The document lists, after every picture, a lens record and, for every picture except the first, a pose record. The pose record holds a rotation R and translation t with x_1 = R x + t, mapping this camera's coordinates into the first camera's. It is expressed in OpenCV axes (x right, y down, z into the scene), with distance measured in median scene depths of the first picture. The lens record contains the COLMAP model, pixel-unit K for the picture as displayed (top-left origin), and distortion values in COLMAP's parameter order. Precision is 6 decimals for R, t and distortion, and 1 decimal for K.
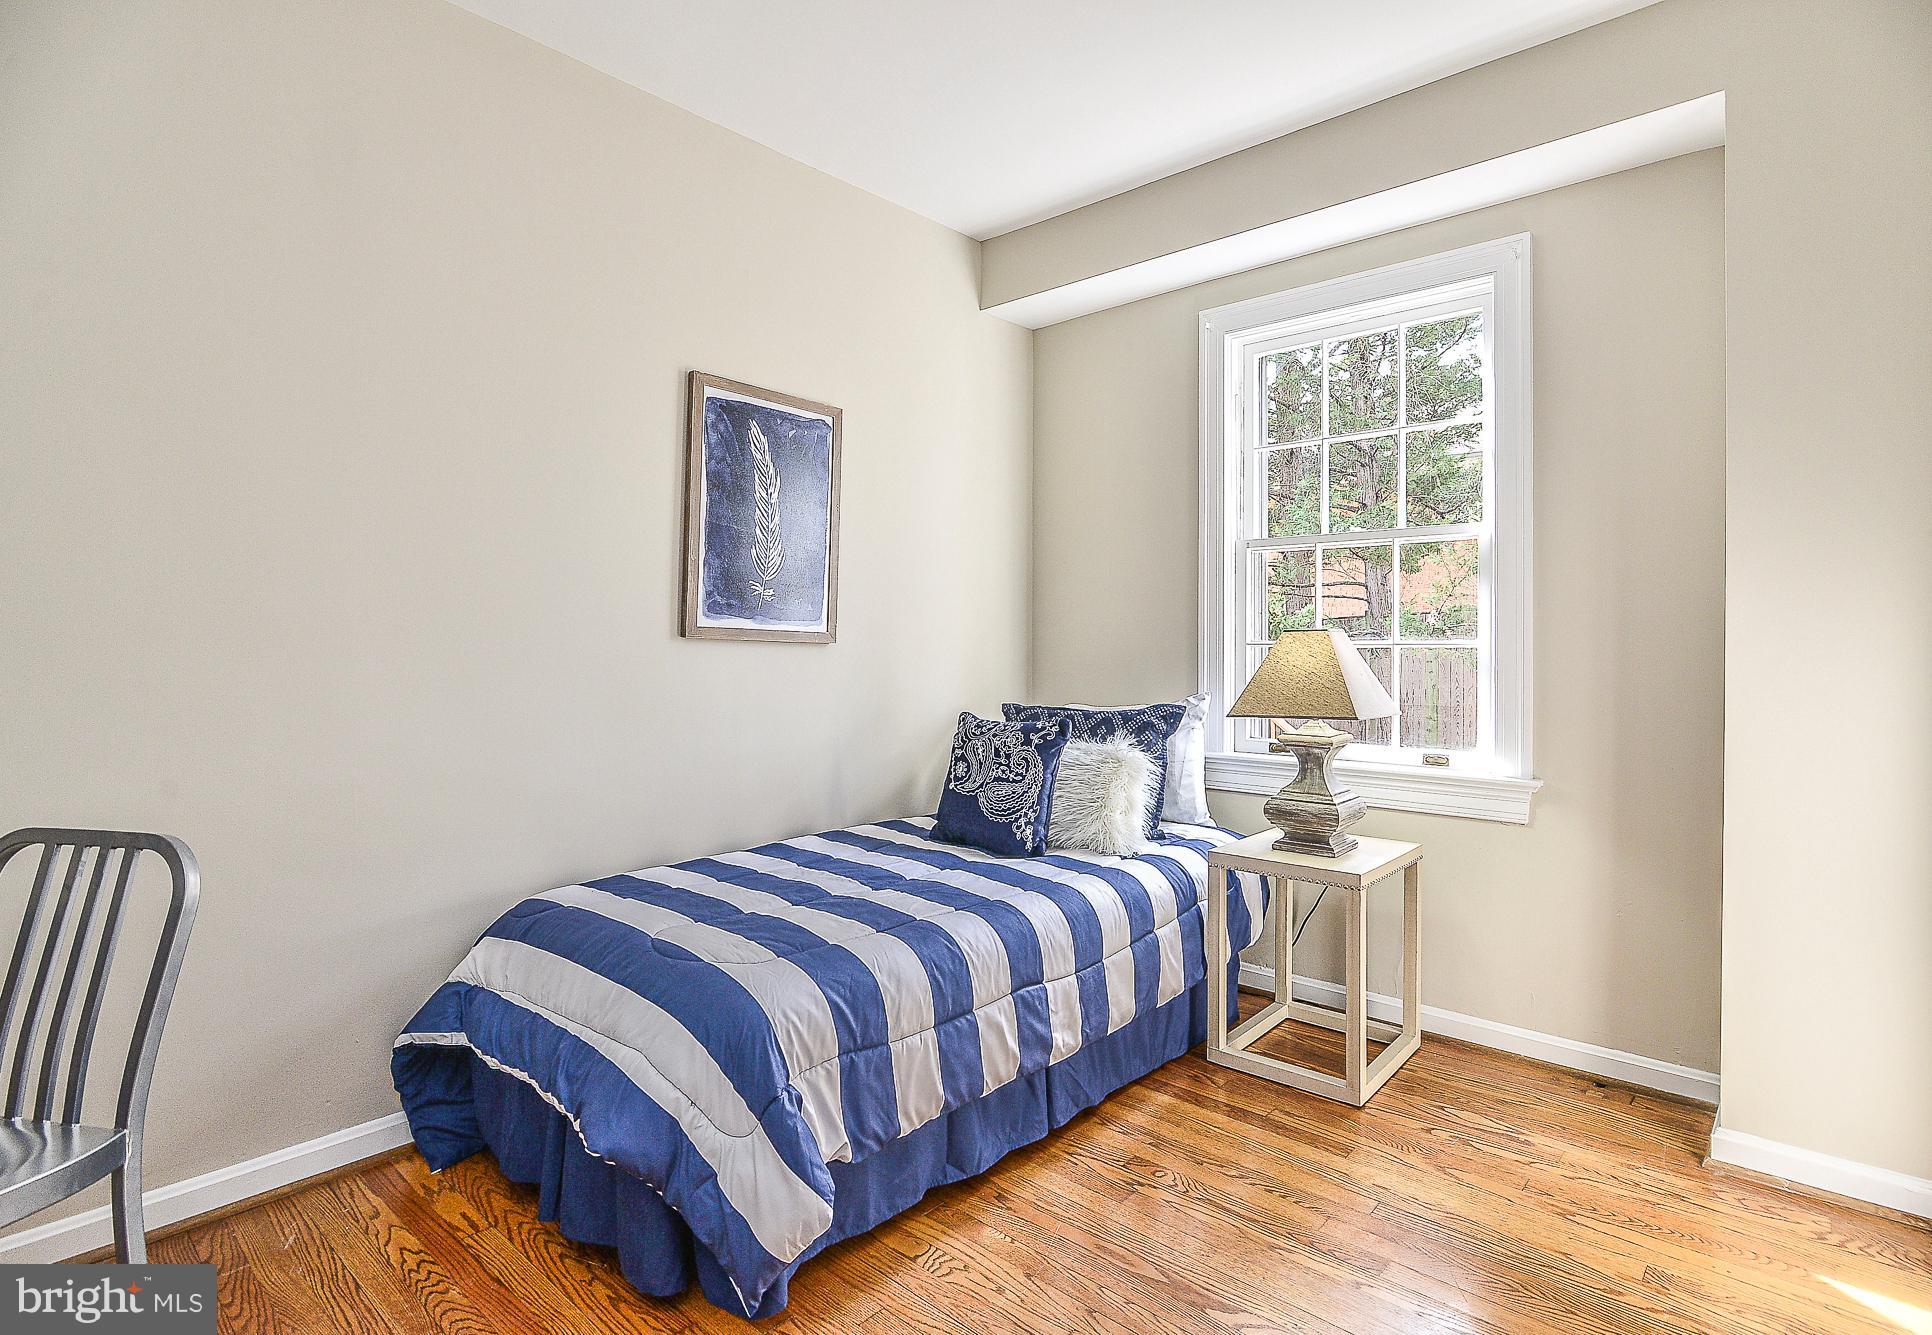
lens RADIAL K [[996.4, 0, 965.1], [0, 996.4, 665.7], [0, 0, 1]] dist [-0.002254, -0.000669]
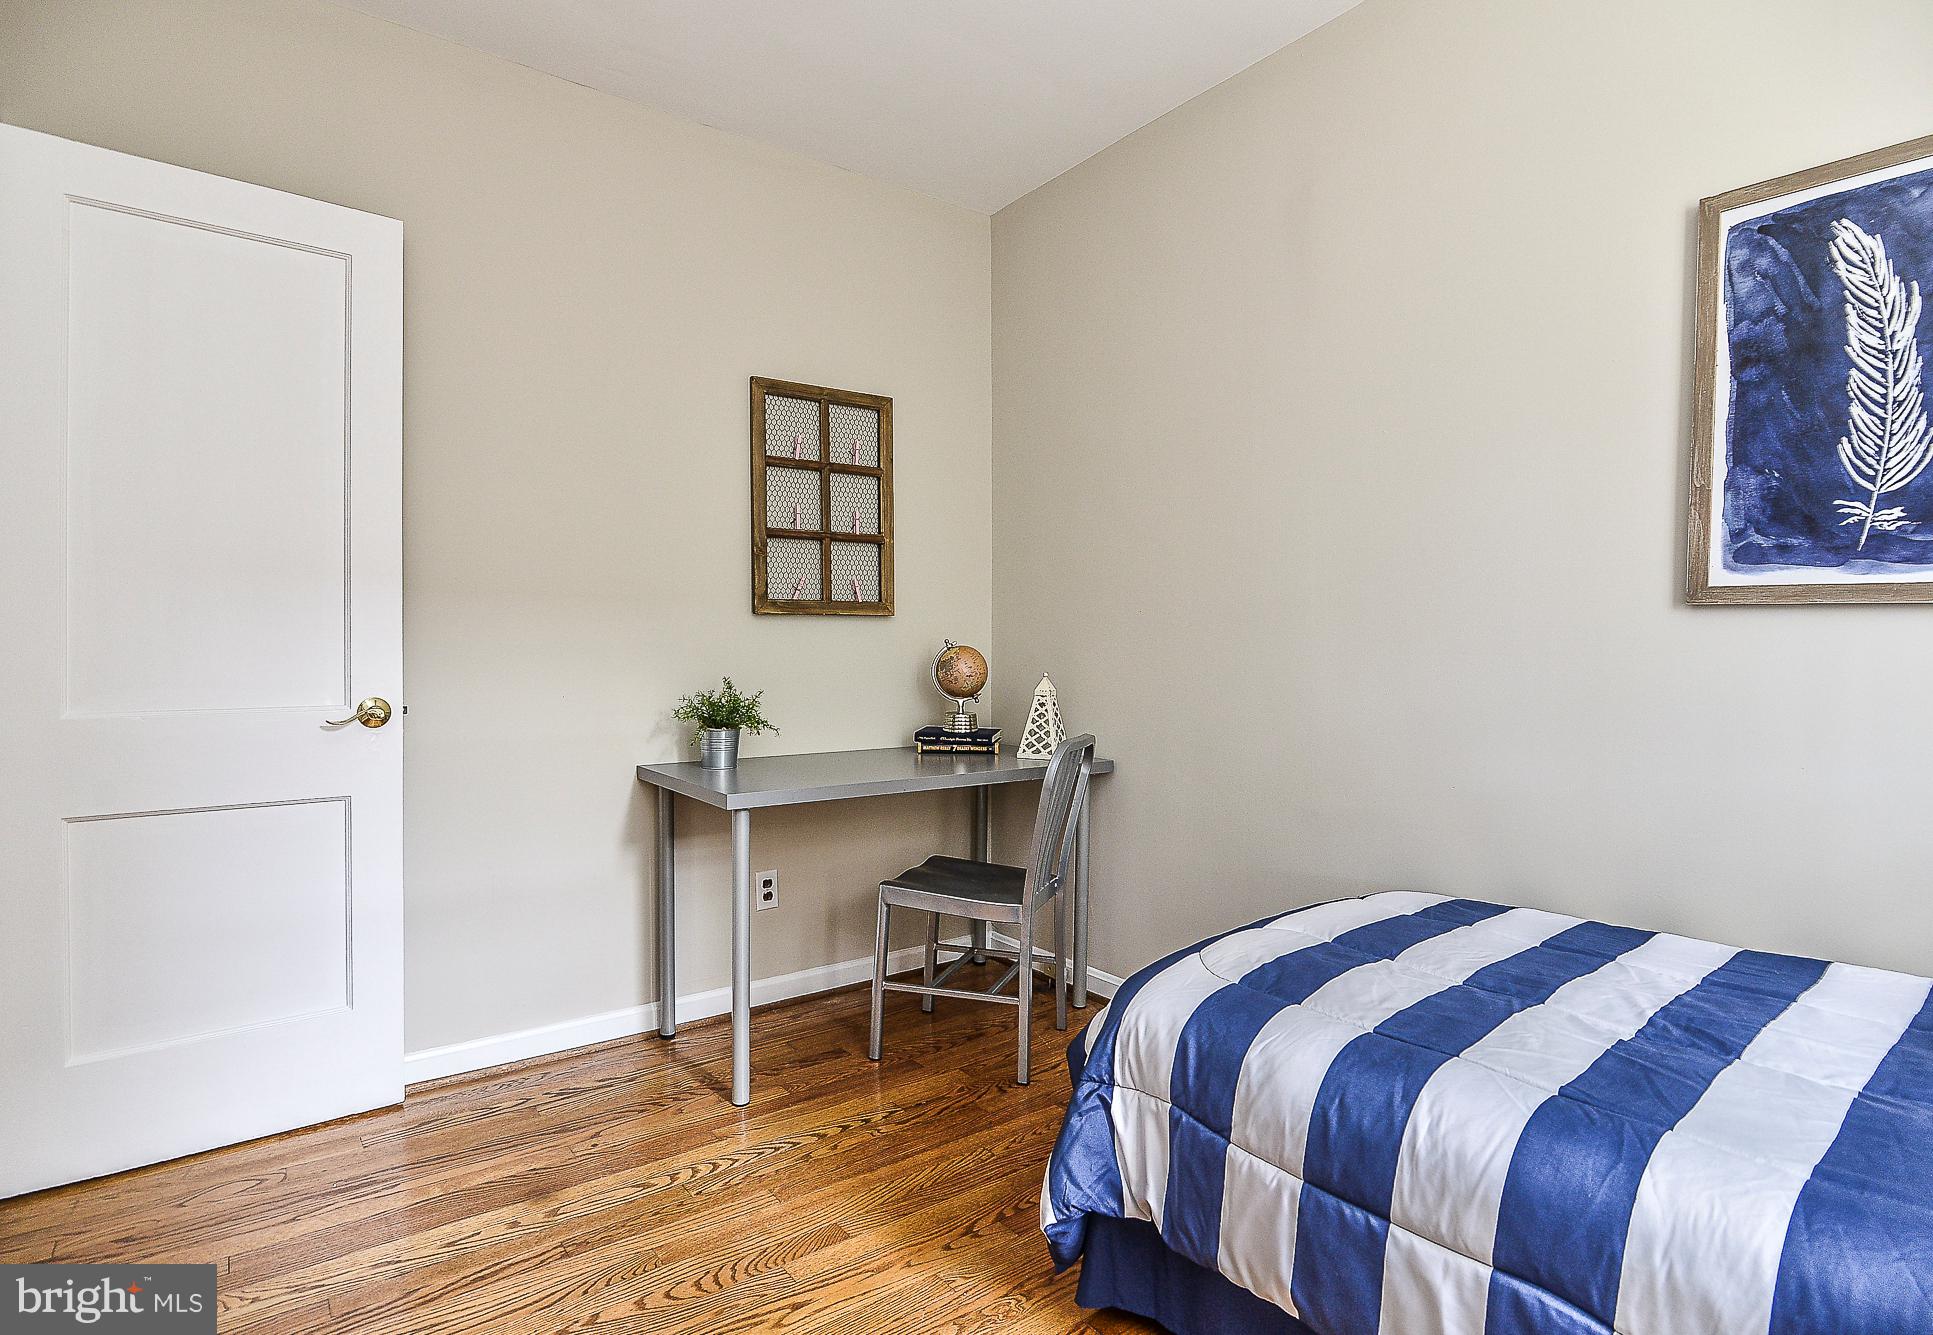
lens RADIAL K [[996.9, 0, 964.7], [0, 996.9, 662.6], [0, 0, 1]] dist [-0.002254, -0.000669]
pose [[-0.194238, 0.025713, -0.980617, 0.467608], [-0.014460, 0.999473, 0.029072, -0.000866], [0.980848, 0.019826, -0.193763, 0.639496]]
